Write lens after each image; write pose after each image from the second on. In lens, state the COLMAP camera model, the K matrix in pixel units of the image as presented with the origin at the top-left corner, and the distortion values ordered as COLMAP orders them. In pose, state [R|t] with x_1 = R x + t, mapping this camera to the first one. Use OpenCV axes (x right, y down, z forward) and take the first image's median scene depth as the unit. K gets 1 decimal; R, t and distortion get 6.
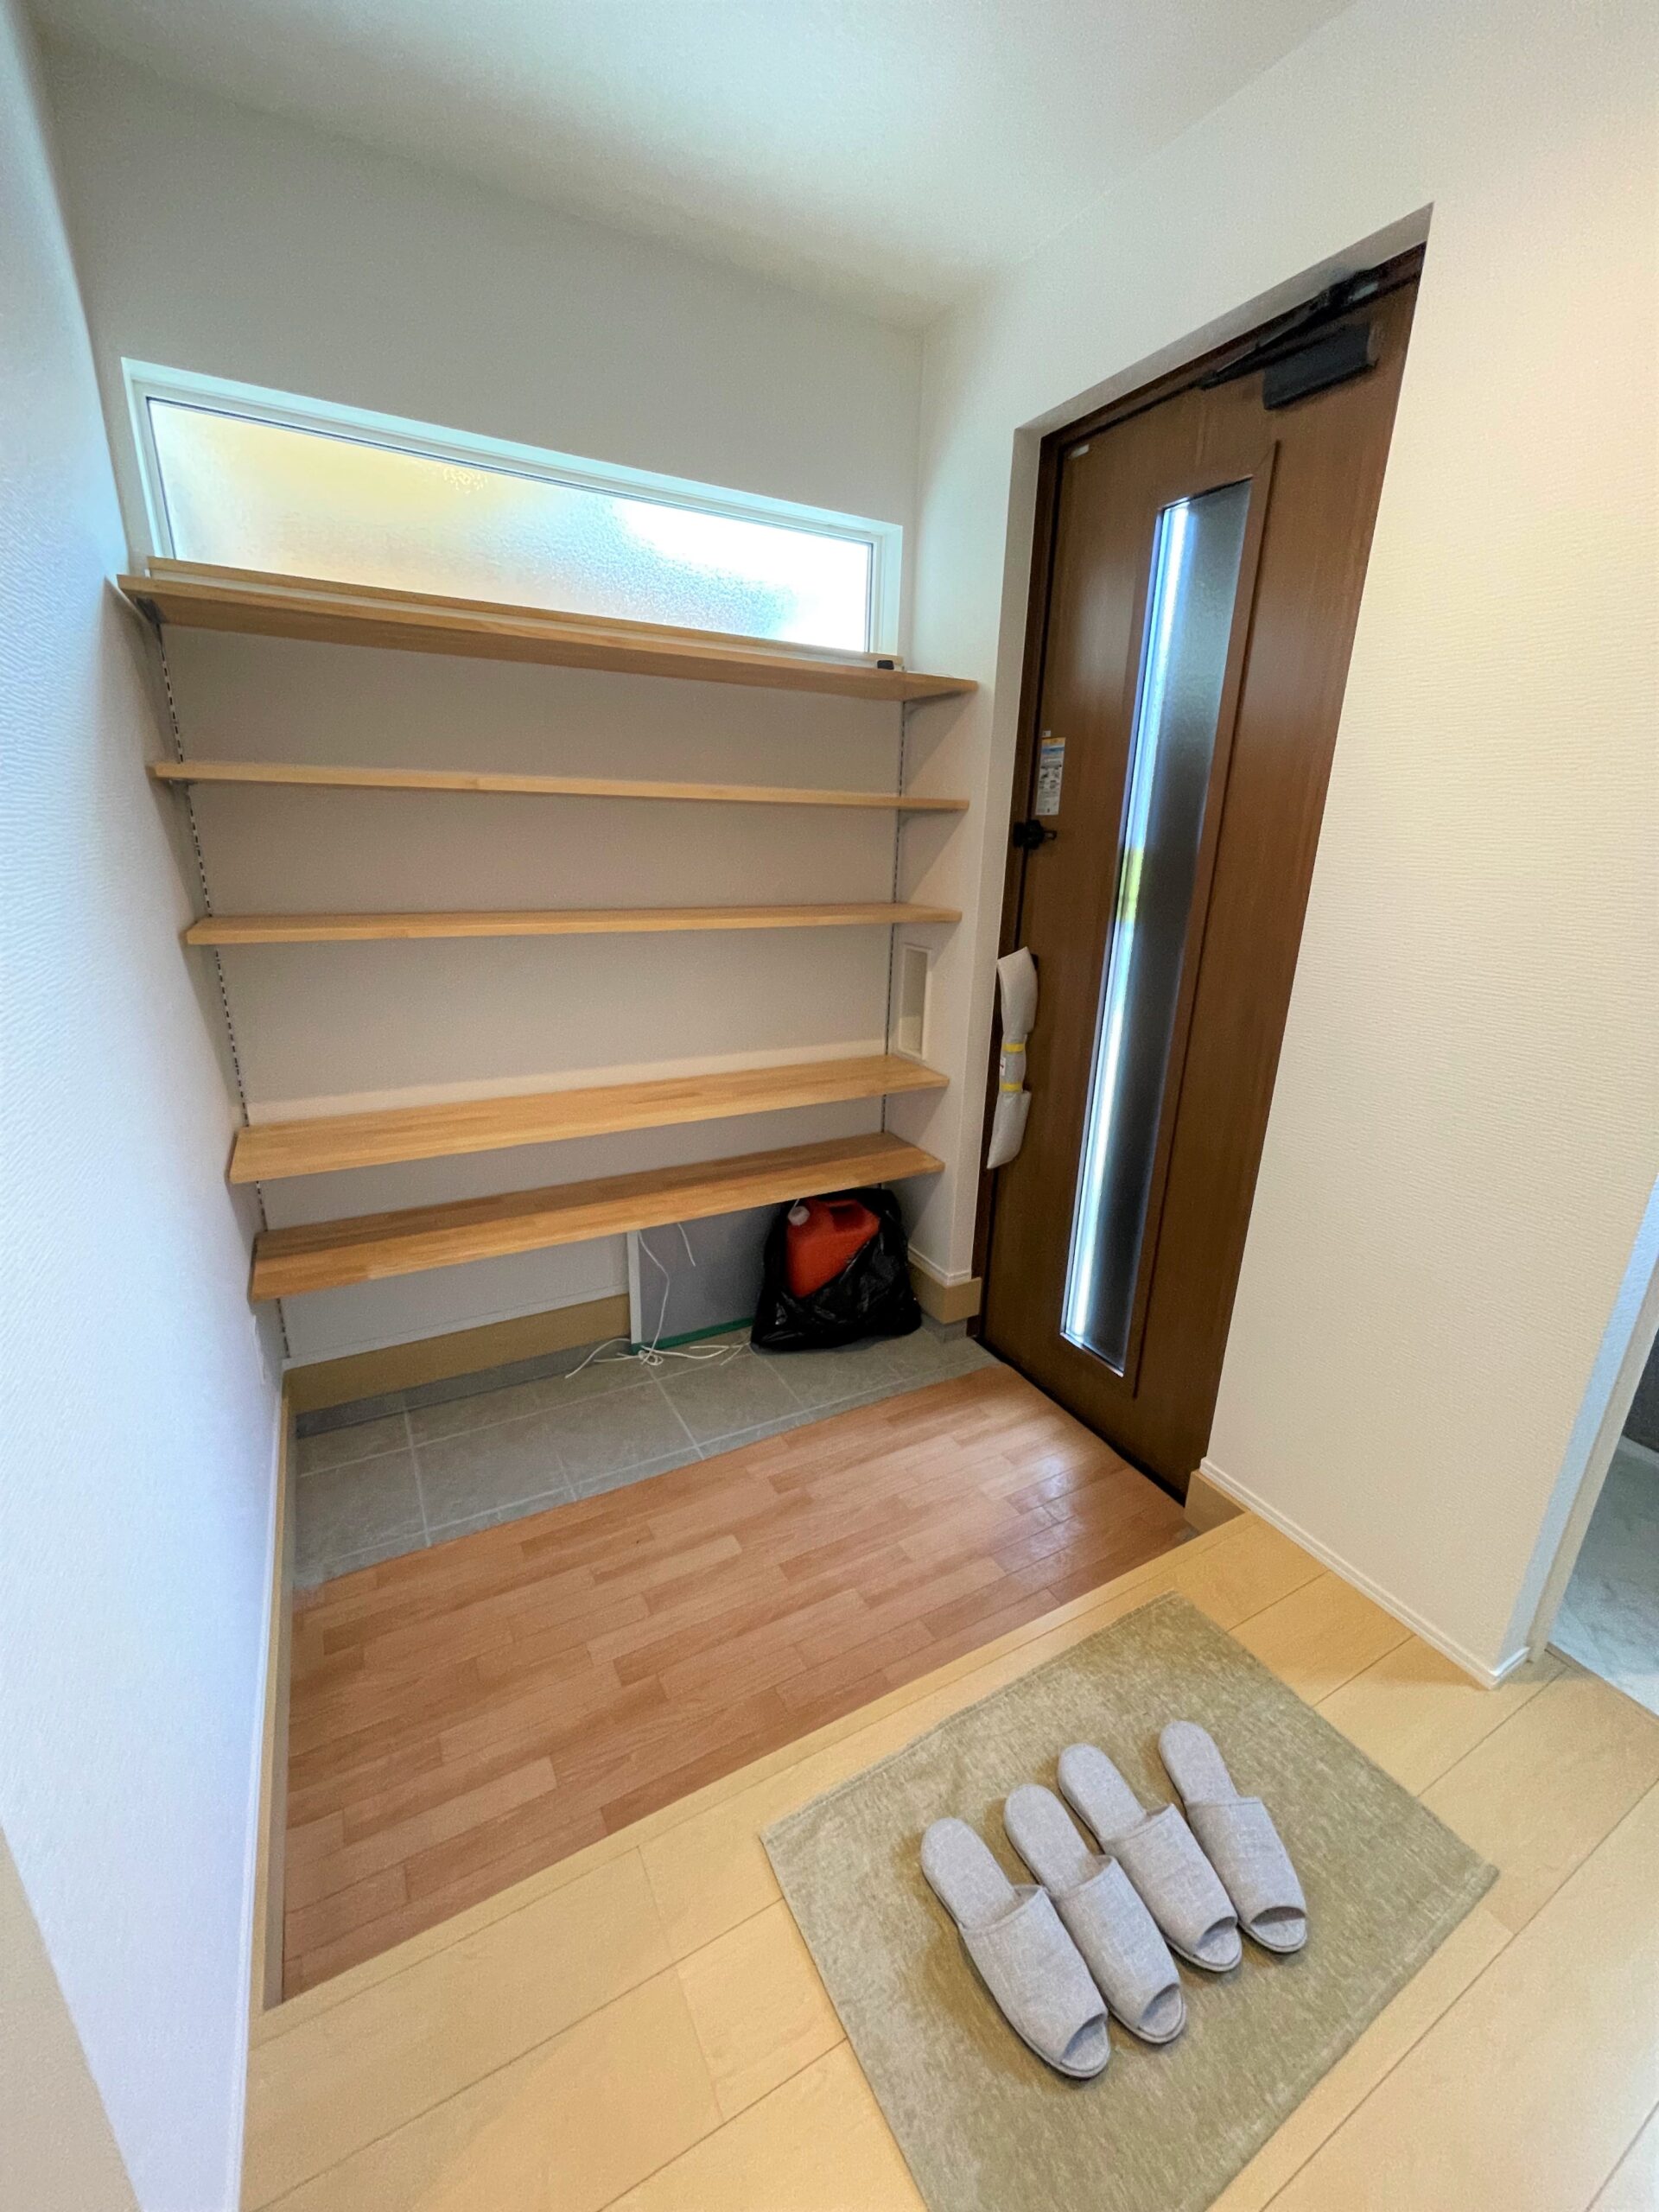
lens RADIAL K [[894.4, 0, 830.1], [0, 894.4, 1108.0], [0, 0, 1]] dist [-0.004634, 0.000003]
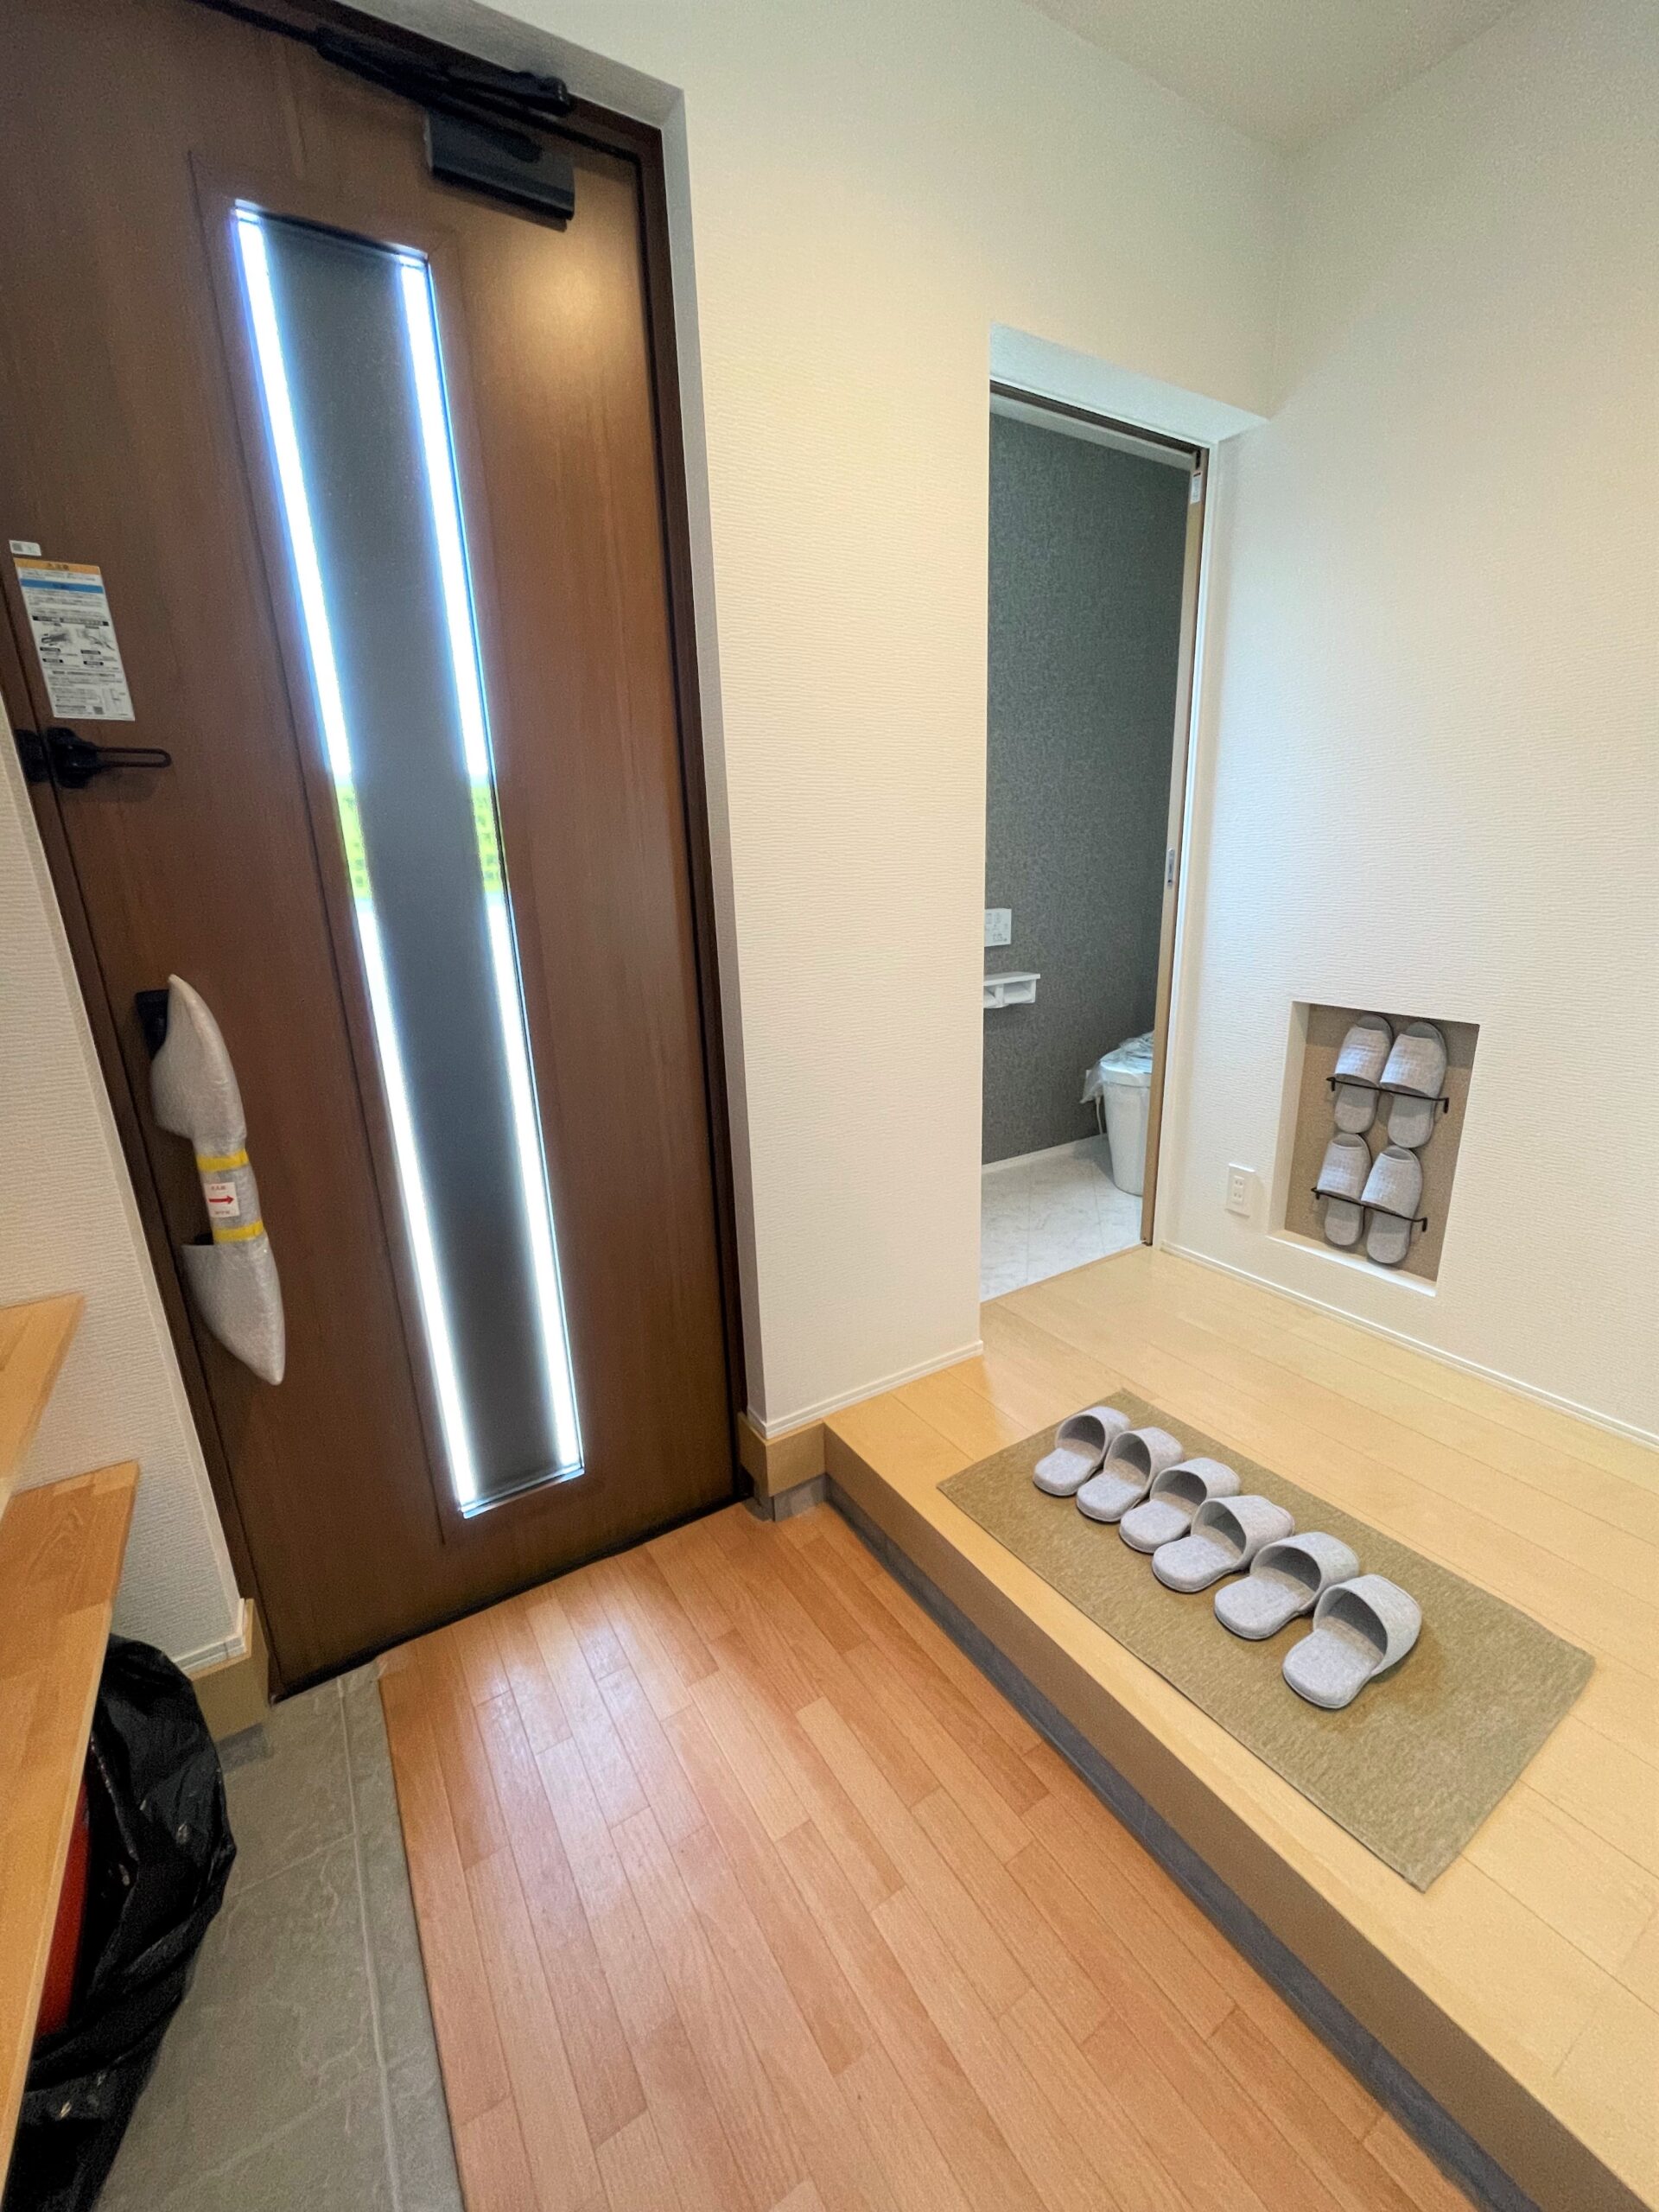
lens RADIAL K [[894.4, 0, 831.6], [0, 894.4, 1108.4], [0, 0, 1]] dist [-0.004634, 0.000003]
pose [[-0.059265, -0.293614, 0.954085, -0.398574], [0.331125, 0.895869, 0.296267, -0.168843], [-0.941724, 0.333480, 0.044129, 0.789187]]
